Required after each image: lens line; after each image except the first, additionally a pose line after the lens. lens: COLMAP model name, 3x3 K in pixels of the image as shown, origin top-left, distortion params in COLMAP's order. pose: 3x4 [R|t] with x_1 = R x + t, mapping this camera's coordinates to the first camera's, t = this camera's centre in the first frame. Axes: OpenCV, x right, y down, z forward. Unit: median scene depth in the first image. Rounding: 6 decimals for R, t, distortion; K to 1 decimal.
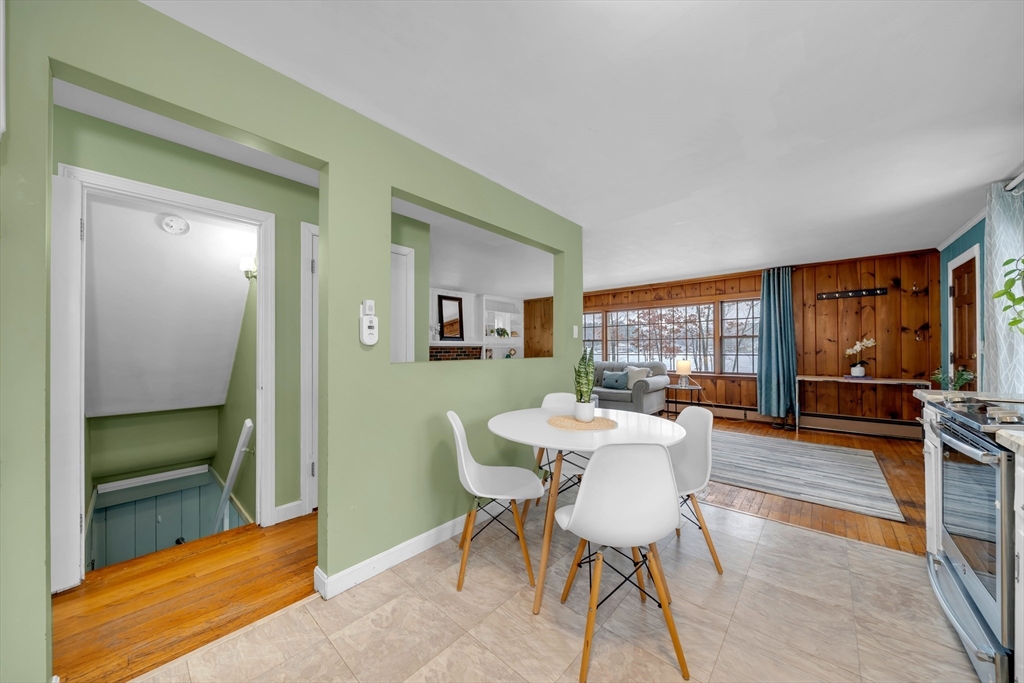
lens RADIAL K [[348.3, 0, 526.7], [0, 348.3, 347.0], [0, 0, 1]] dist [-0.010830, -0.000029]
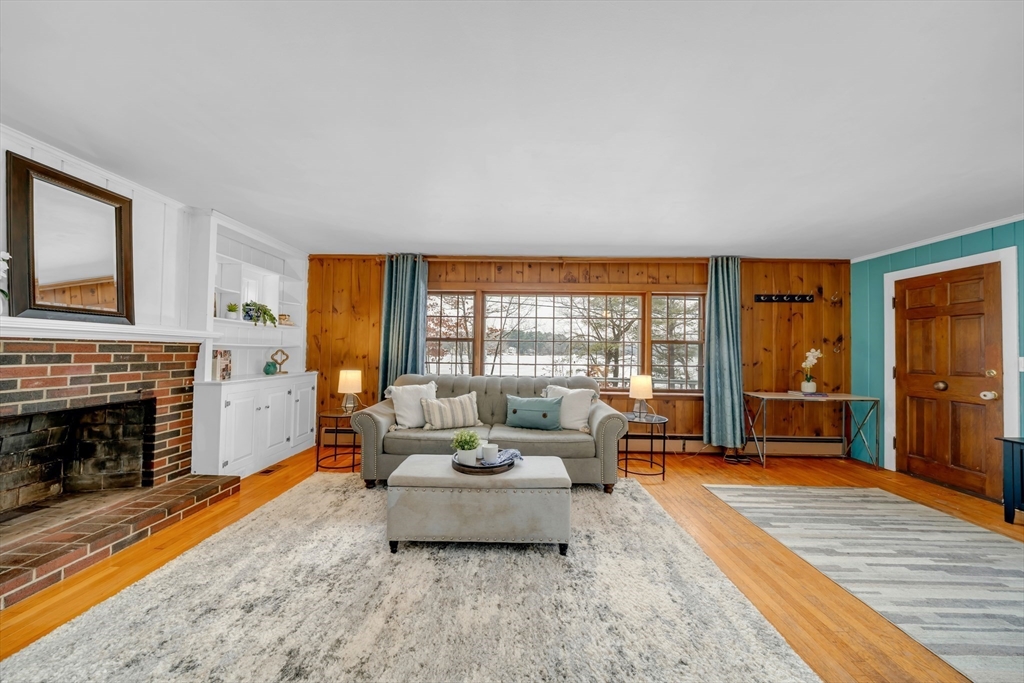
lens RADIAL K [[338.0, 0, 511.6], [0, 338.0, 344.2], [0, 0, 1]] dist [-0.002248, -0.000126]
pose [[0.778235, 0.031724, 0.627171, -0.110007], [-0.023480, 0.999495, -0.021422, -0.000542], [-0.627533, 0.001945, 0.778587, 0.568741]]
